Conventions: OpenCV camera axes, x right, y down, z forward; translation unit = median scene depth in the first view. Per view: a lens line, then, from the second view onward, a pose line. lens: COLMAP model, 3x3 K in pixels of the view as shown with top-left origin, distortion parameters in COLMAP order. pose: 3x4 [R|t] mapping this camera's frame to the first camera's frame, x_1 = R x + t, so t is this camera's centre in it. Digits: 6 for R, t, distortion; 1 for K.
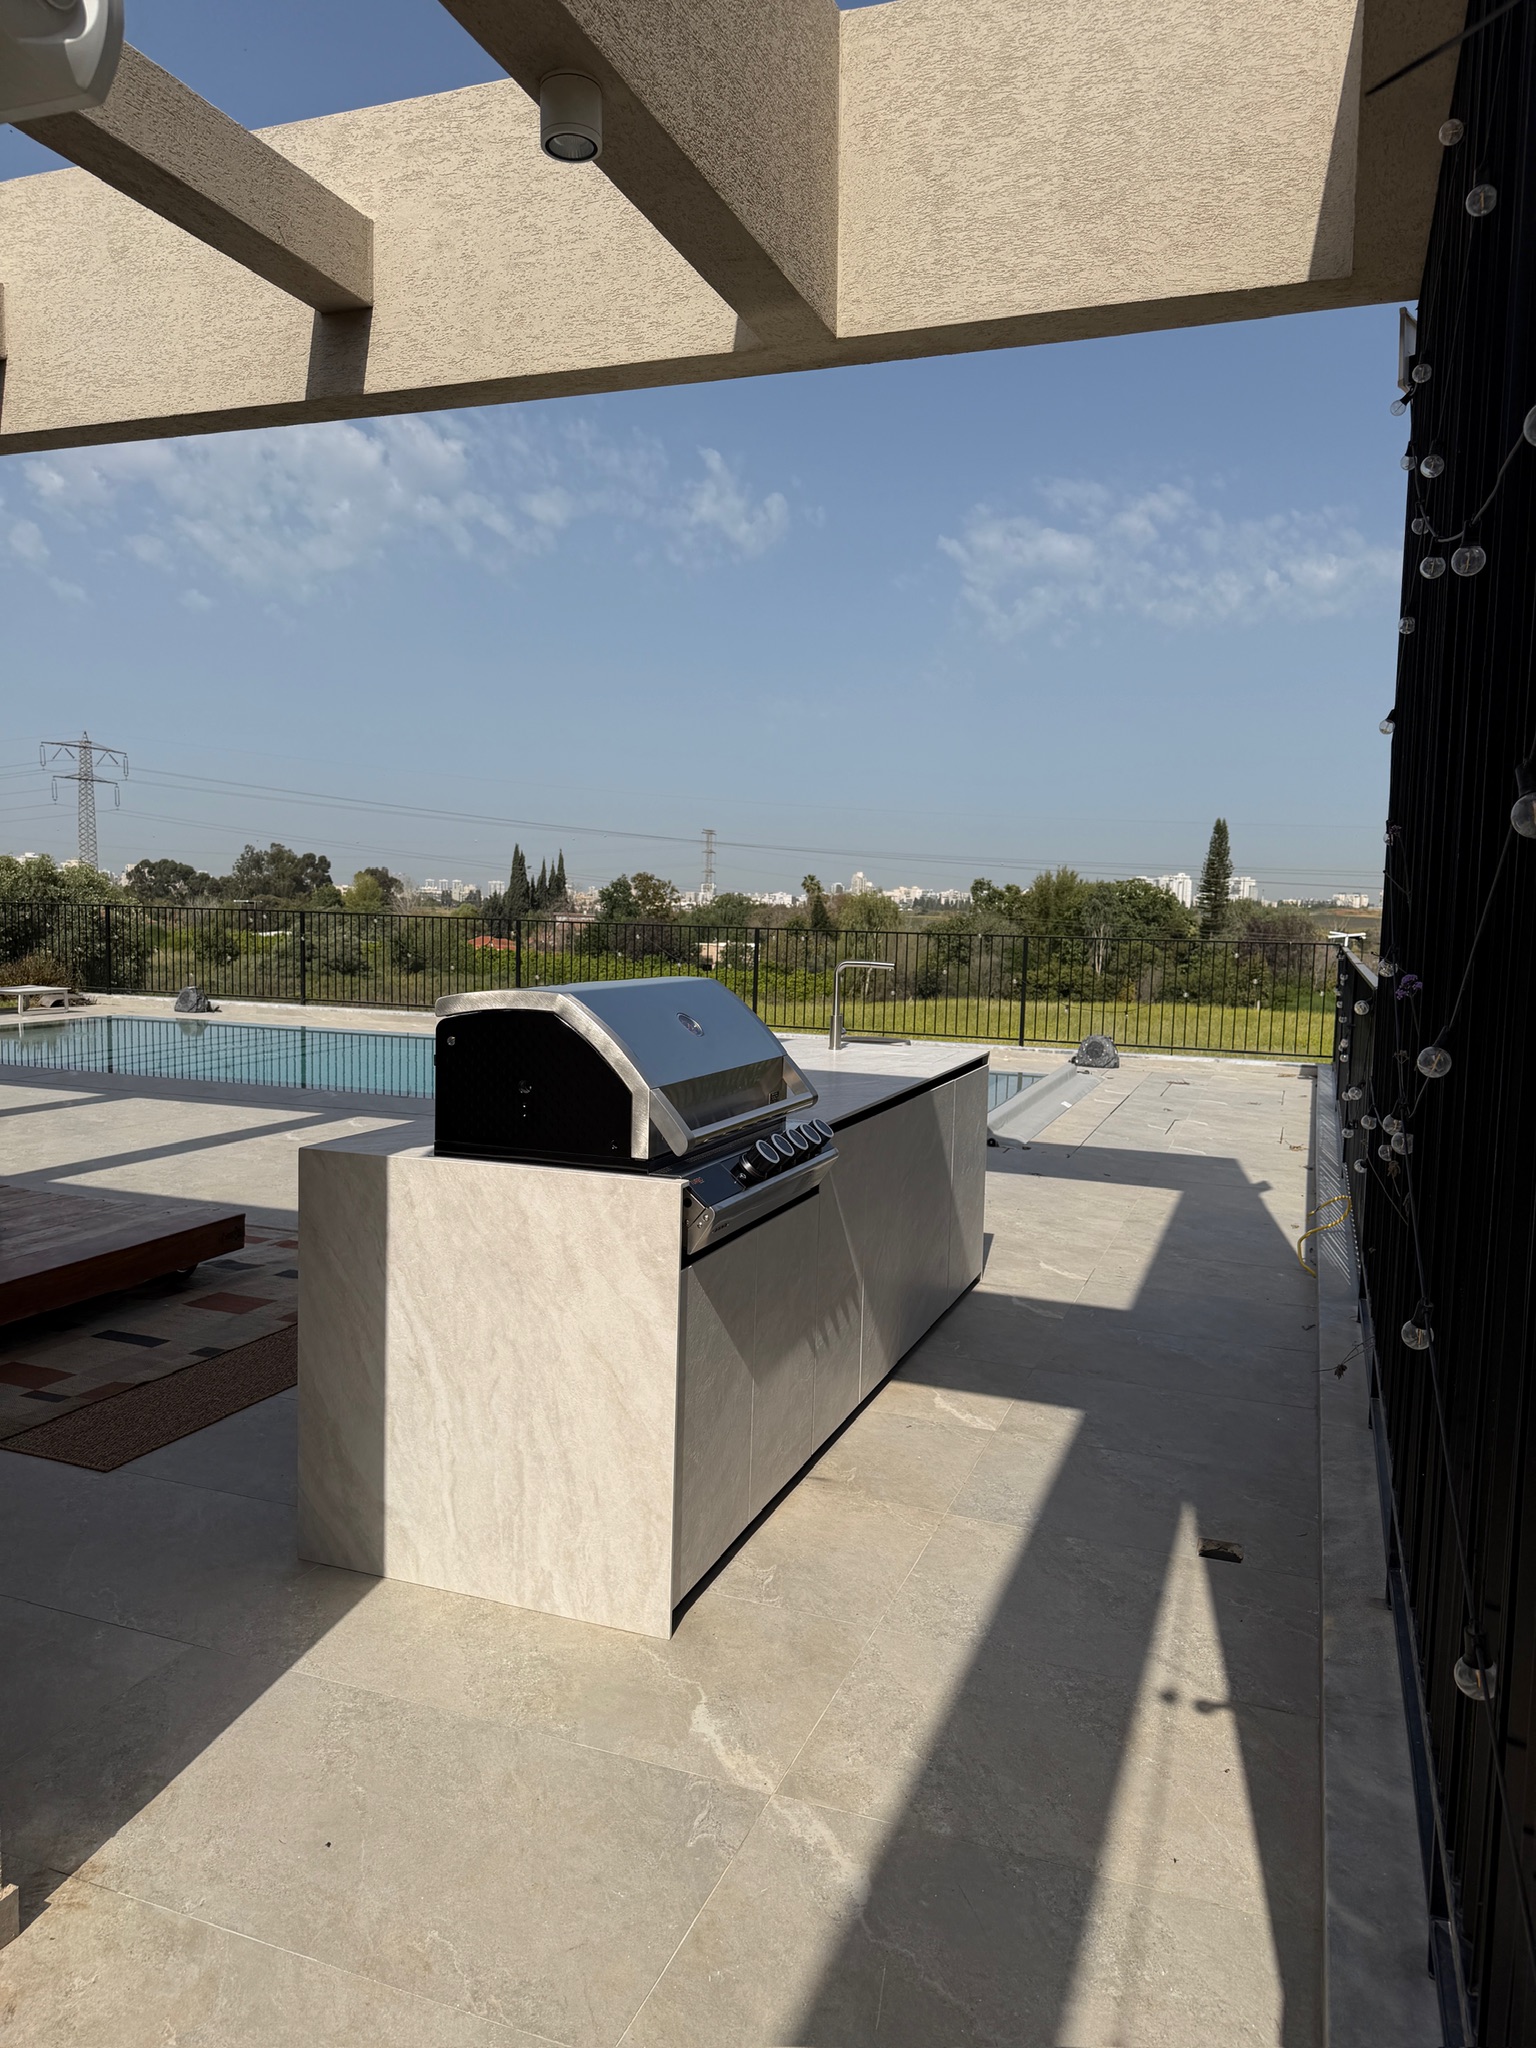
lens RADIAL K [[1465.5, 0, 768.0], [0, 1465.5, 1024.0], [0, 0, 1]] dist [0.215316, -0.461396]
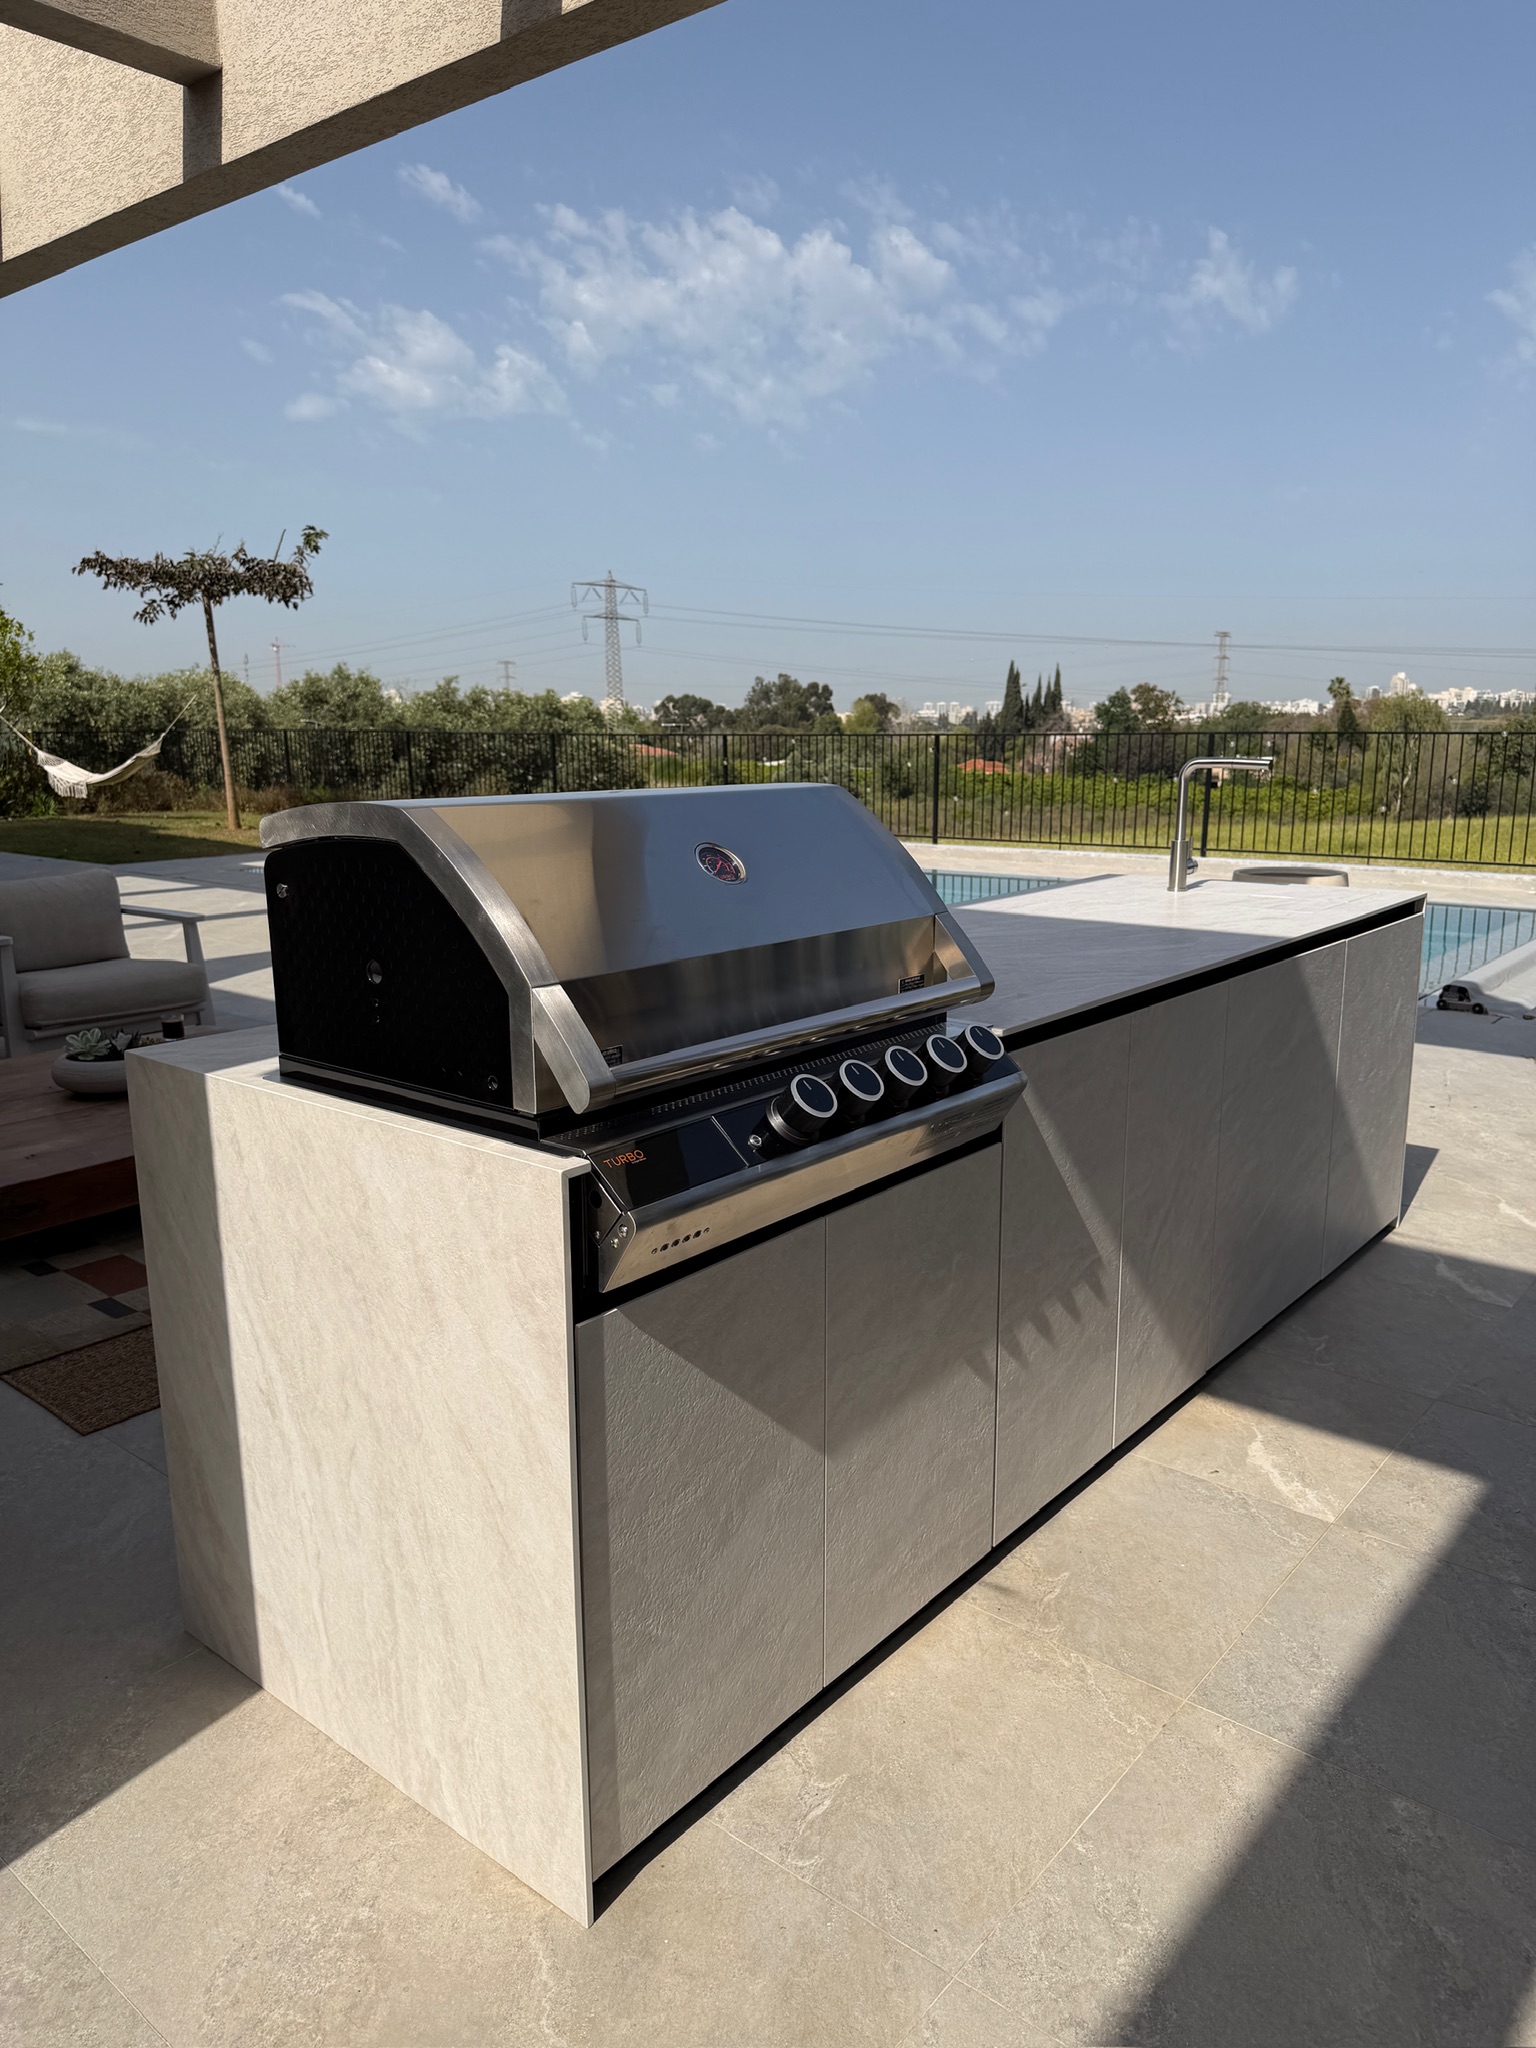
lens RADIAL K [[1465.5, 0, 768.0], [0, 1465.5, 1024.0], [0, 0, 1]] dist [0.215316, -0.461396]
pose [[0.945800, 0.036735, -0.322665, 0.121405], [0.001481, 0.993083, 0.117403, -0.004018], [0.324746, -0.111517, 0.939204, 0.356921]]
